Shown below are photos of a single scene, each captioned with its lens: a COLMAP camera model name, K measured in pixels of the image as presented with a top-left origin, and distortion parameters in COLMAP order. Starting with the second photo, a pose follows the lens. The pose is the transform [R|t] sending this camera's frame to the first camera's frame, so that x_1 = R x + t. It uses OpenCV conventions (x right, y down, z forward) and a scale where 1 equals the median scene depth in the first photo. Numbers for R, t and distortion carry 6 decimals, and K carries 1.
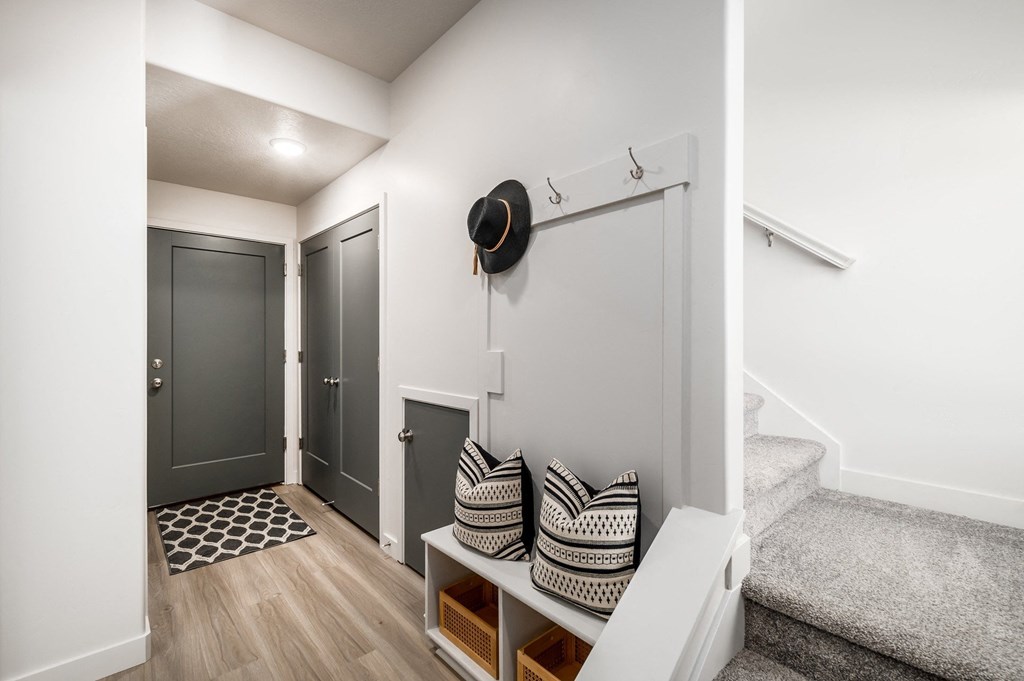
lens RADIAL K [[449.2, 0, 512.0], [0, 449.2, 340.5], [0, 0, 1]] dist [0.001418, -0.000082]
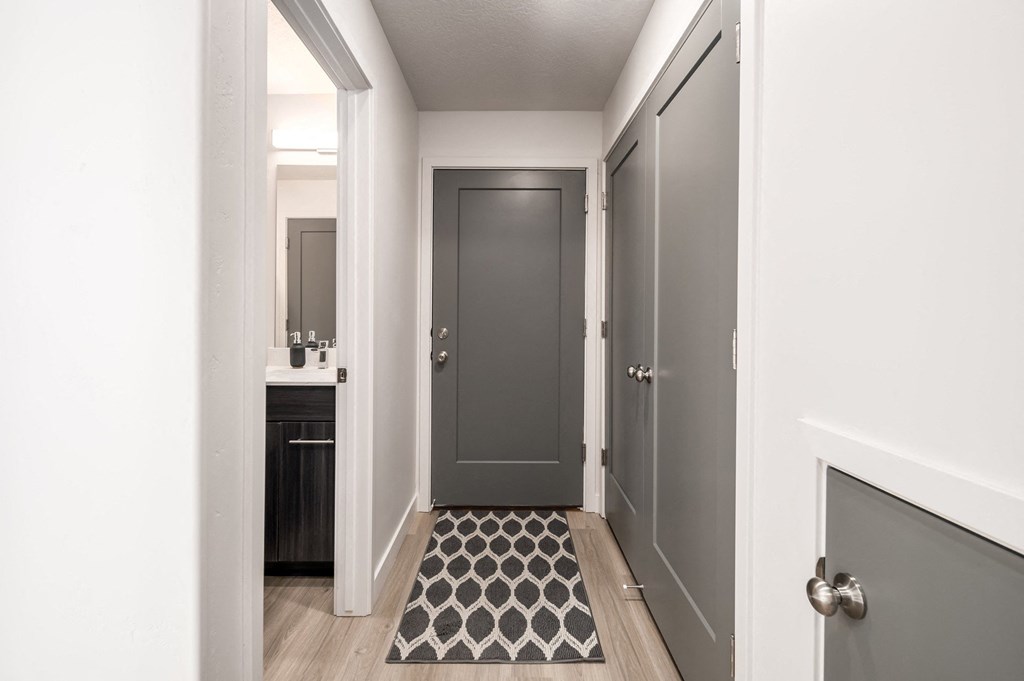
lens RADIAL K [[460.6, 0, 506.2], [0, 460.6, 324.9], [0, 0, 1]] dist [0.002864, 0.000218]
pose [[0.747854, 0.013602, -0.663724, -0.140282], [-0.000006, 0.999790, 0.020481, 0.017931], [0.663864, -0.015313, 0.747697, 0.442084]]
